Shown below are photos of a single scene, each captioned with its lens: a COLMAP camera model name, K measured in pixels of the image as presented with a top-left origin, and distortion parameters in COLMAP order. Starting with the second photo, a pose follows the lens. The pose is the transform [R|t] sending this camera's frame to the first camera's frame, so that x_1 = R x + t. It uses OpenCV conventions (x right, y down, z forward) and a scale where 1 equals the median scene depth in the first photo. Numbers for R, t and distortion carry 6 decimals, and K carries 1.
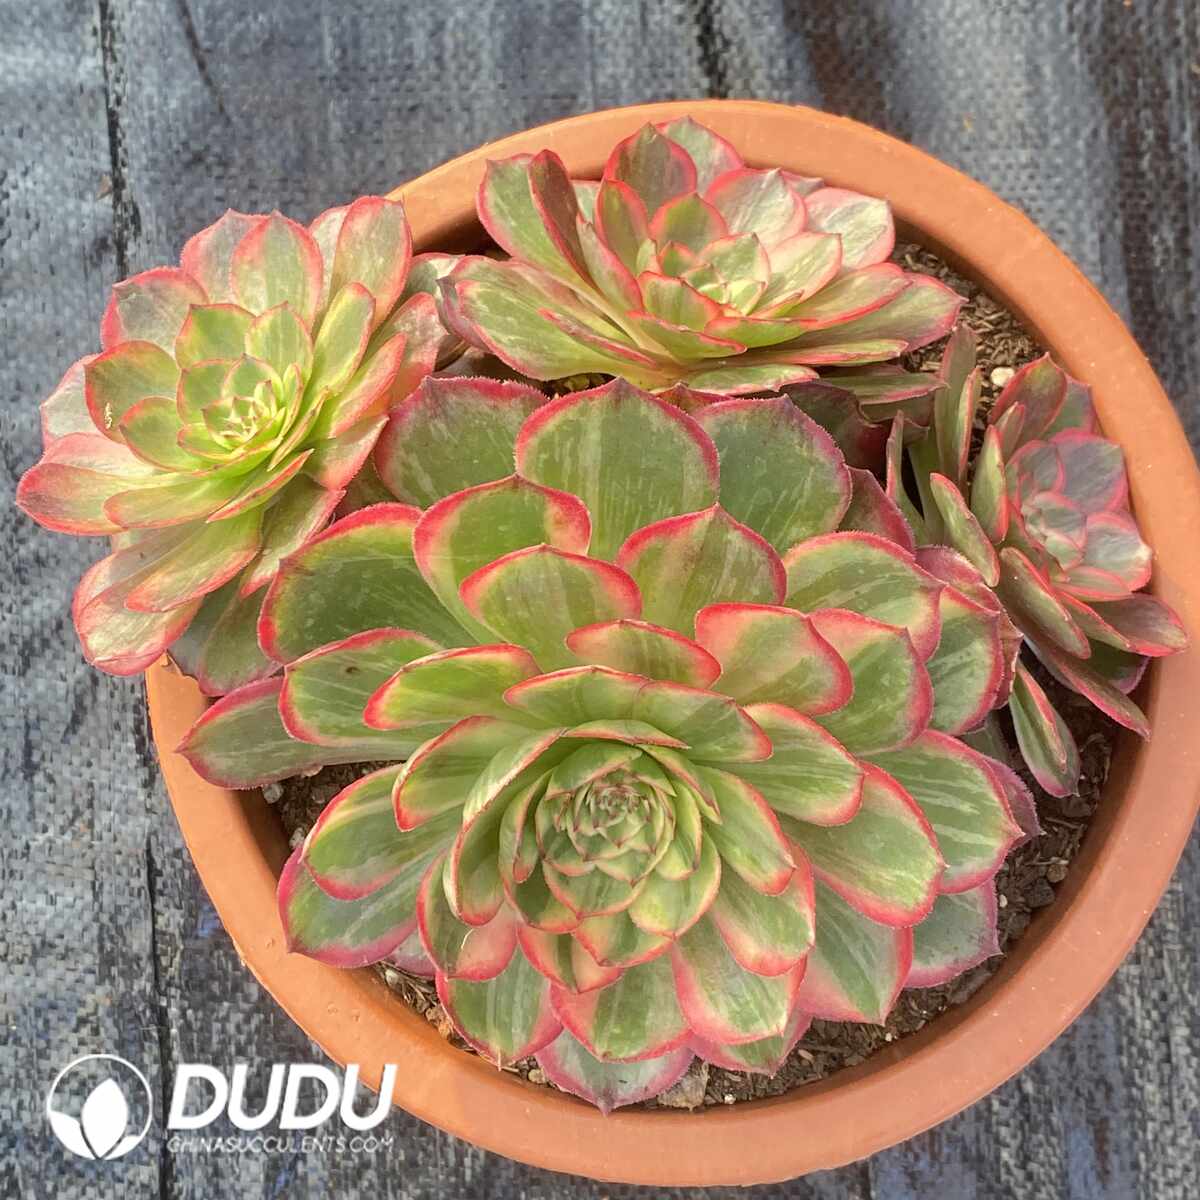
lens RADIAL K [[2203.0, 0, 598.4], [0, 2203.0, 594.1], [0, 0, 1]] dist [0.071760, 0.000000]
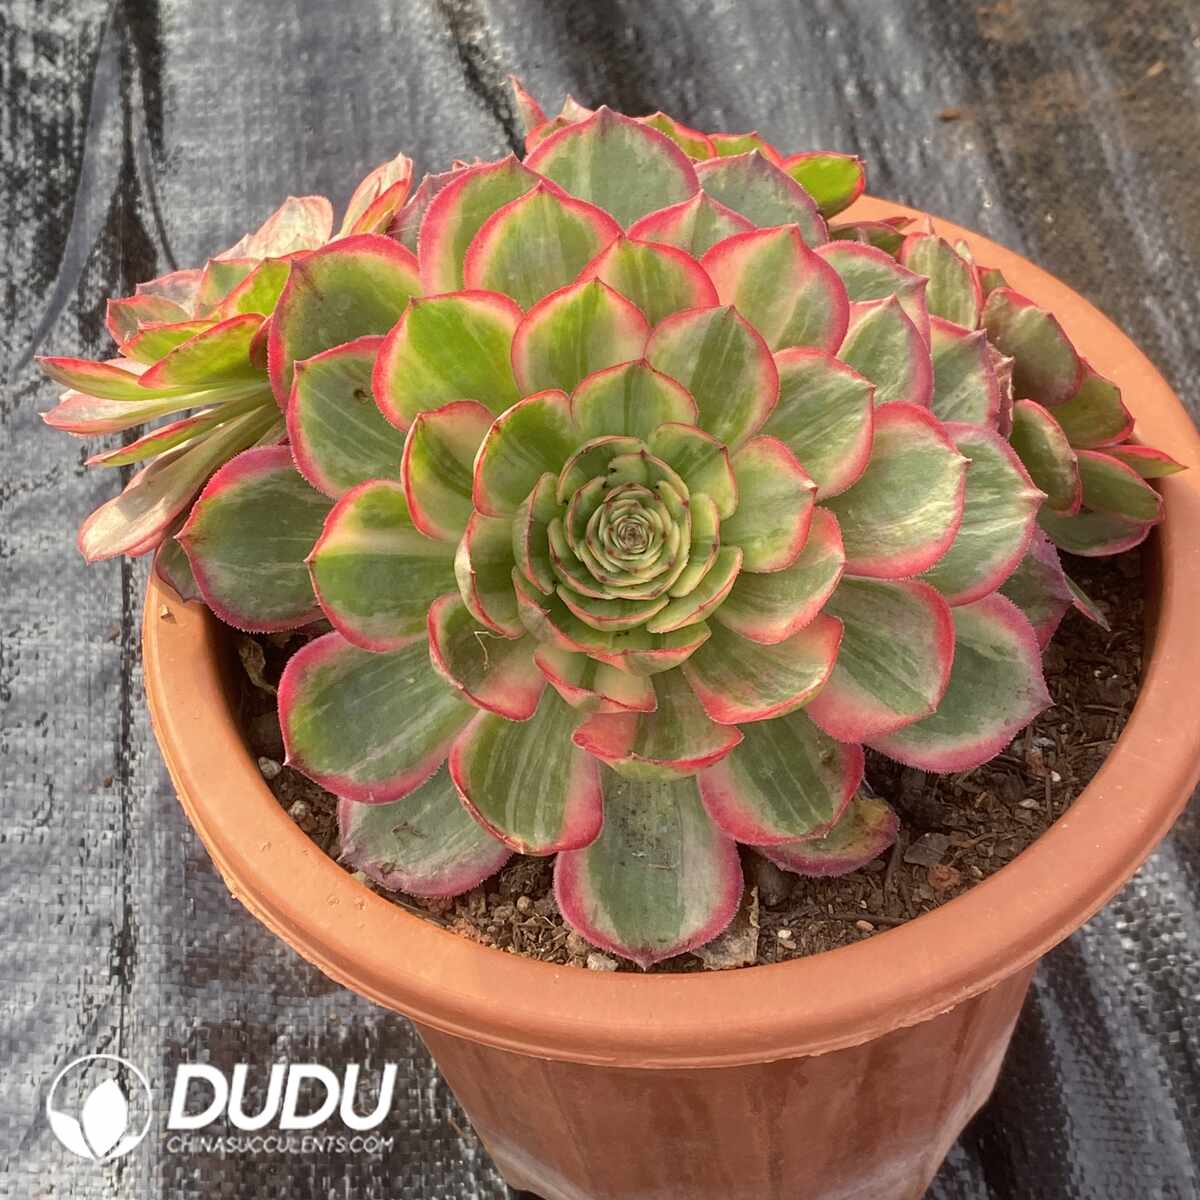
lens RADIAL K [[2203.0, 0, 589.1], [0, 2203.0, 591.6], [0, 0, 1]] dist [0.071760, 0.000000]
pose [[0.998216, -0.054801, 0.023689, -0.021333], [0.058433, 0.815450, -0.575870, 0.419454], [0.012241, 0.576227, 0.817198, 0.134546]]
